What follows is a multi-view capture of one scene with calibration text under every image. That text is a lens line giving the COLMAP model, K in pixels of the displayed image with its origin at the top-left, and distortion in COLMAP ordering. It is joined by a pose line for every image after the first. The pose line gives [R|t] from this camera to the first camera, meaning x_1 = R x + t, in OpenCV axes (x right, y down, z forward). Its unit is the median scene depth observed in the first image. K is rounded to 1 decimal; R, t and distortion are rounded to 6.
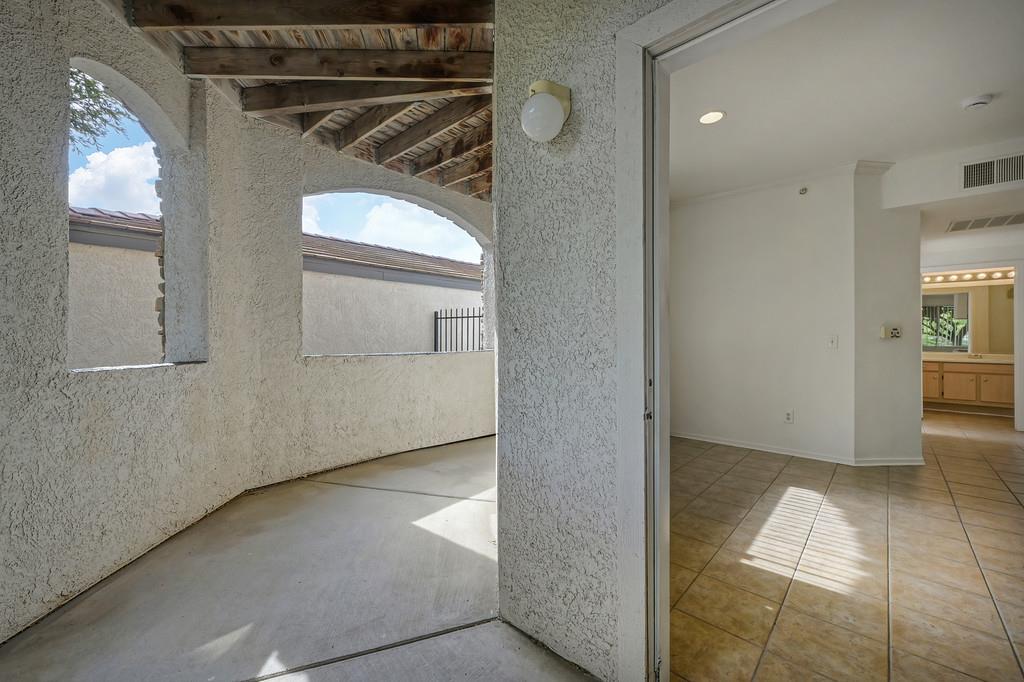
lens RADIAL K [[406.9, 0, 511.2], [0, 406.9, 336.3], [0, 0, 1]] dist [-0.001478, 0.000088]
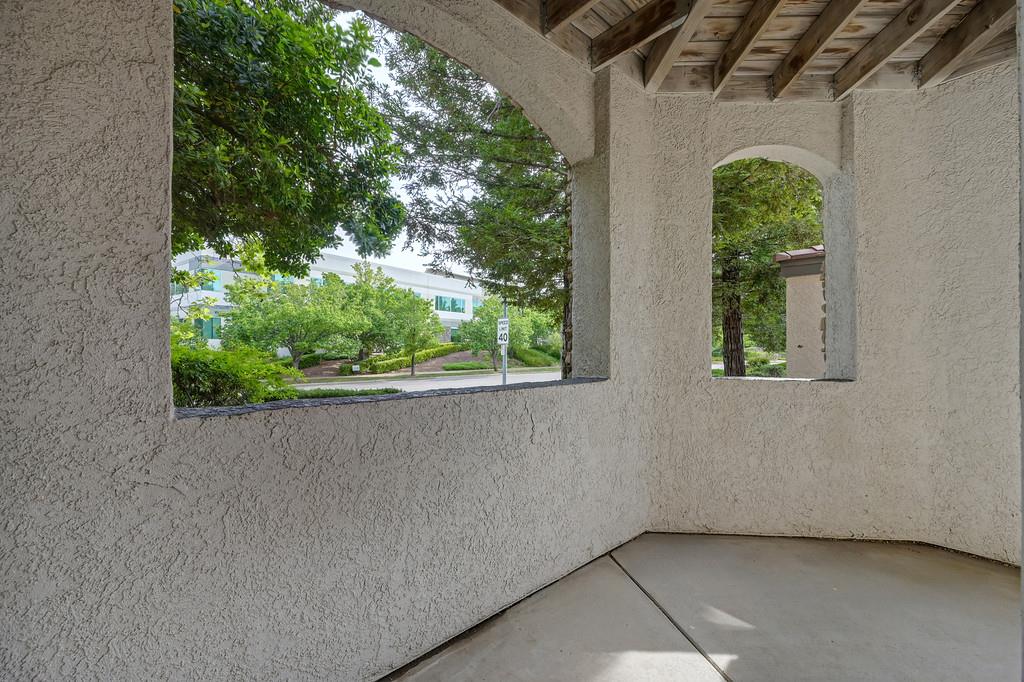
lens RADIAL K [[405.6, 0, 510.9], [0, 405.6, 341.5], [0, 0, 1]] dist [-0.000741, 0.000286]
pose [[-0.099359, -0.008896, -0.995012, 0.294369], [-0.008143, 0.999934, -0.008127, -0.016455], [0.995018, 0.007295, -0.099425, 0.281899]]
